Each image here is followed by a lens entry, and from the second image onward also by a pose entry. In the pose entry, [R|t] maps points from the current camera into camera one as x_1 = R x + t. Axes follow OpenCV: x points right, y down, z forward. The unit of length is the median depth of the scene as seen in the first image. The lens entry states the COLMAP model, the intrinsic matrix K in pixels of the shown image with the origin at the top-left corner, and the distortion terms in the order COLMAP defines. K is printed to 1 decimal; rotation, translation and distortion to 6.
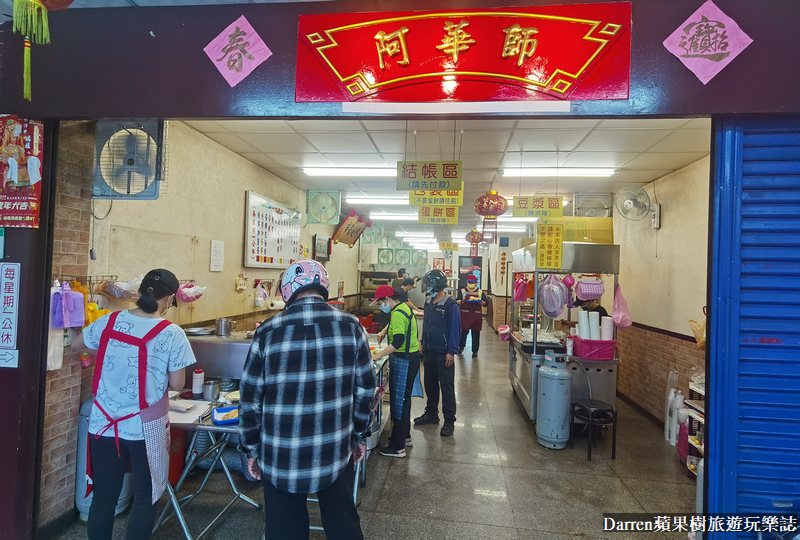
lens RADIAL K [[413.8, 0, 401.9], [0, 413.8, 267.4], [0, 0, 1]] dist [0.023330, -0.007015]
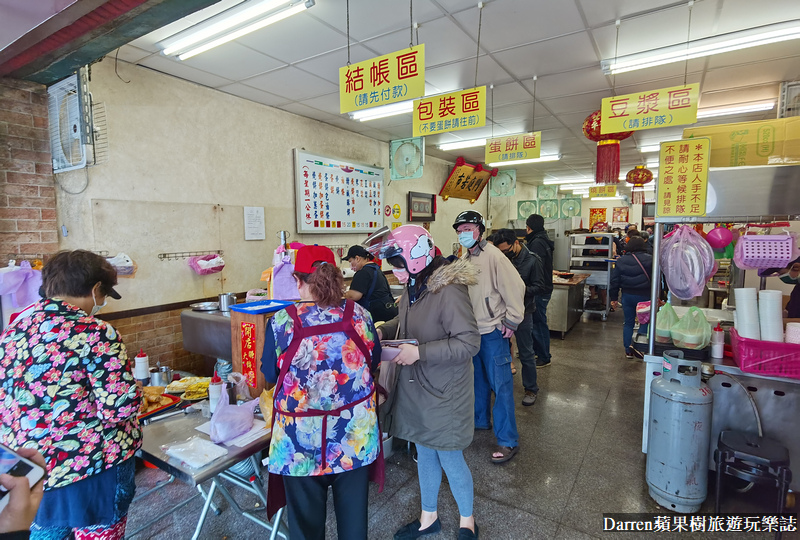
lens RADIAL K [[413.8, 0, 402.0], [0, 413.8, 273.3], [0, 0, 1]] dist [0.023330, -0.007015]
pose [[0.902664, 0.001881, -0.430342, 0.225237], [0.047893, 0.993339, 0.104801, 0.001173], [0.427673, -0.115211, 0.896561, 0.256651]]
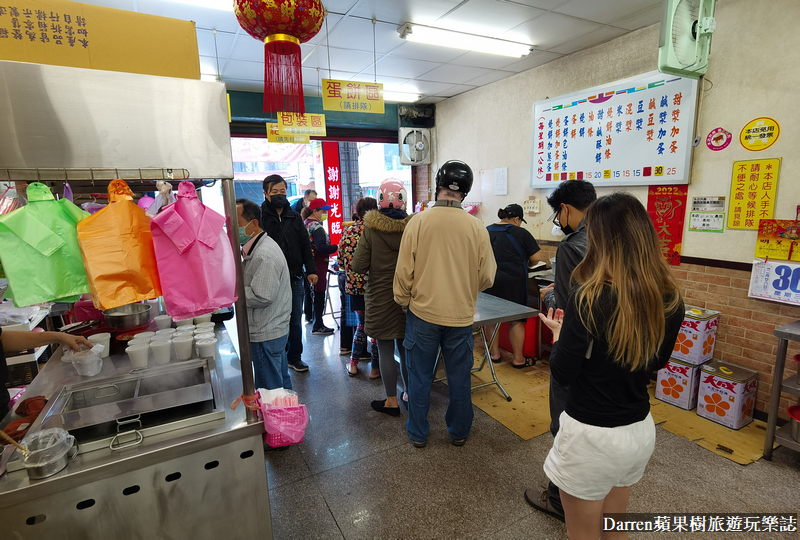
lens RADIAL K [[413.8, 0, 408.8], [0, 413.8, 270.0], [0, 0, 1]] dist [0.023330, -0.007015]
pose [[-0.800616, 0.082131, -0.593522, 0.416077], [-0.002894, 0.990020, 0.140900, 0.049458], [0.599170, 0.114525, -0.792388, 1.578025]]
